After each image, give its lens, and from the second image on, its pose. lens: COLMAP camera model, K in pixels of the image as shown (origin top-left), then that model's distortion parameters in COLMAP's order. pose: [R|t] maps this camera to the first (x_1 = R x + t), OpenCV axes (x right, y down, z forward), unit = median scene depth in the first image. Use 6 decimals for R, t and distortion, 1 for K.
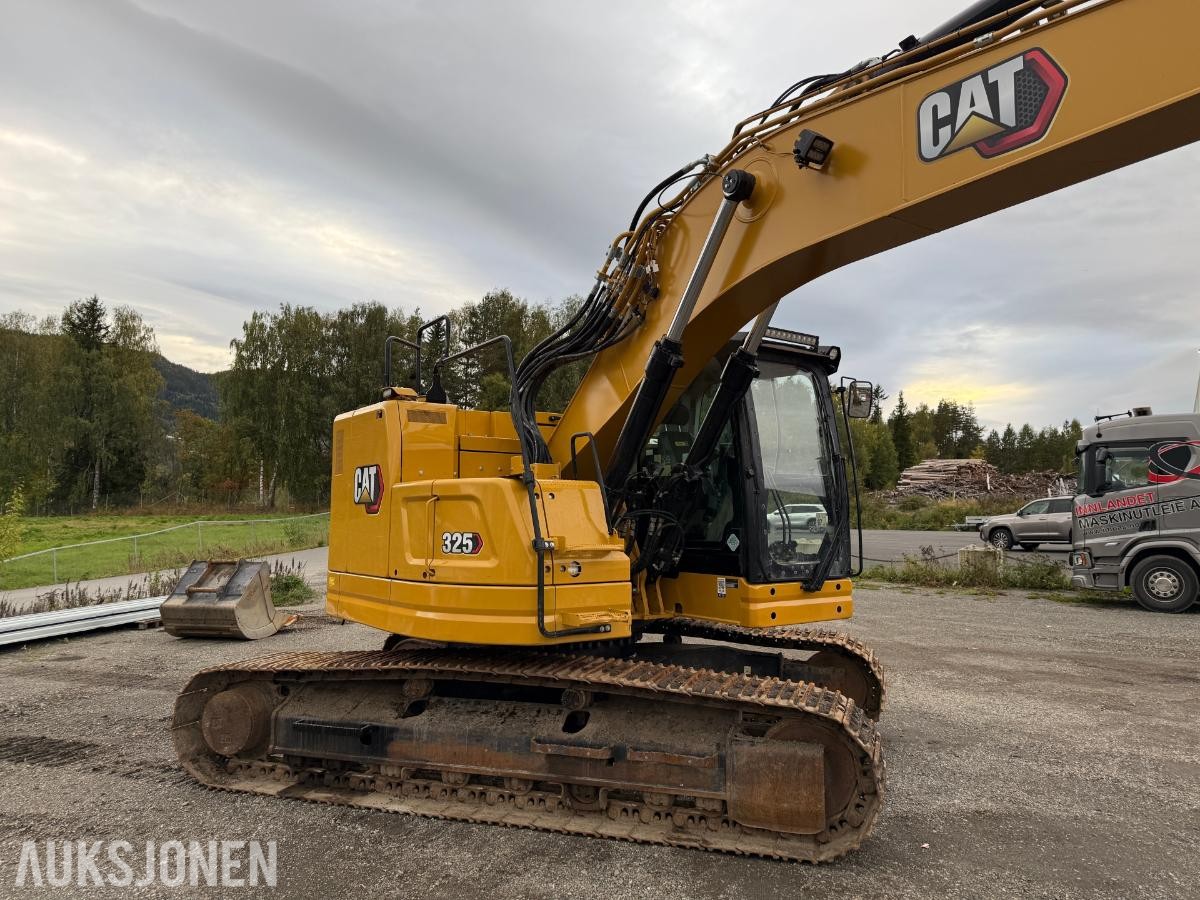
lens RADIAL K [[838.4, 0, 603.4], [0, 838.4, 450.5], [0, 0, 1]] dist [0.077258, -0.114902]
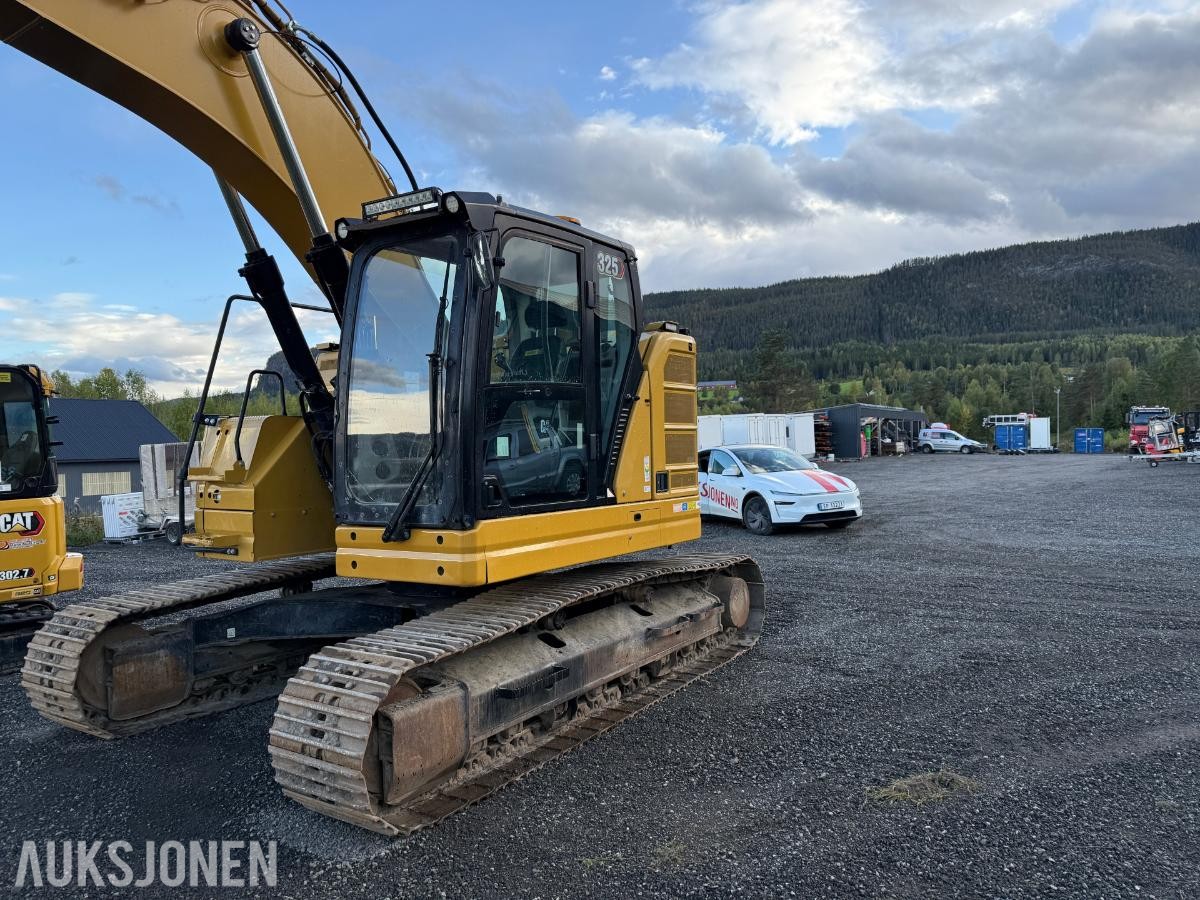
lens RADIAL K [[832.6, 0, 601.4], [0, 832.6, 452.0], [0, 0, 1]] dist [0.118858, -0.184940]
pose [[0.334021, -0.004972, -0.942553, 0.635148], [0.096337, 0.994929, 0.028891, 0.051518], [0.937630, -0.100453, 0.332806, 0.578679]]
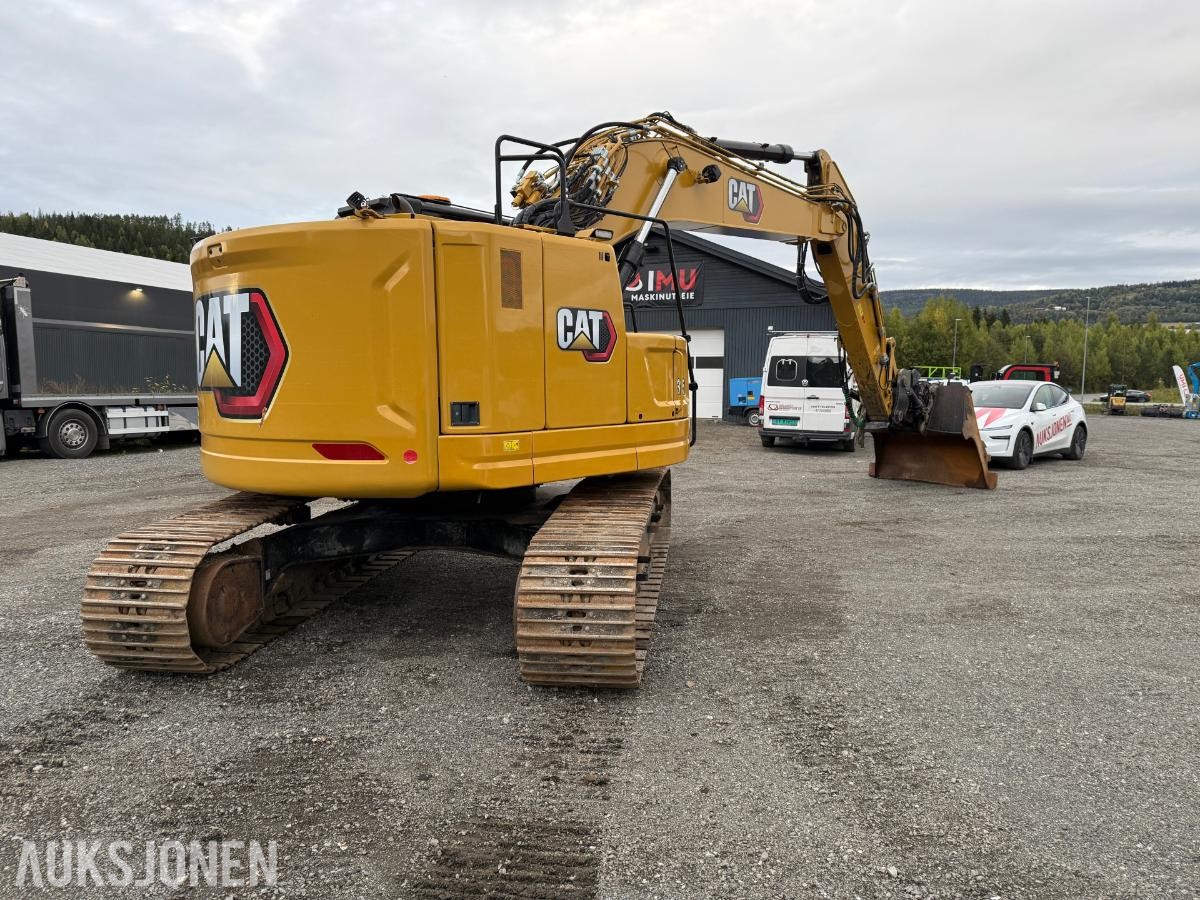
lens RADIAL K [[832.6, 0, 601.4], [0, 832.6, 452.0], [0, 0, 1]] dist [0.118858, -0.184940]
pose [[-0.194958, -0.091529, 0.976531, -0.738814], [-0.073903, 0.994177, 0.078429, 0.062323], [-0.978023, -0.056878, -0.200587, 0.719072]]
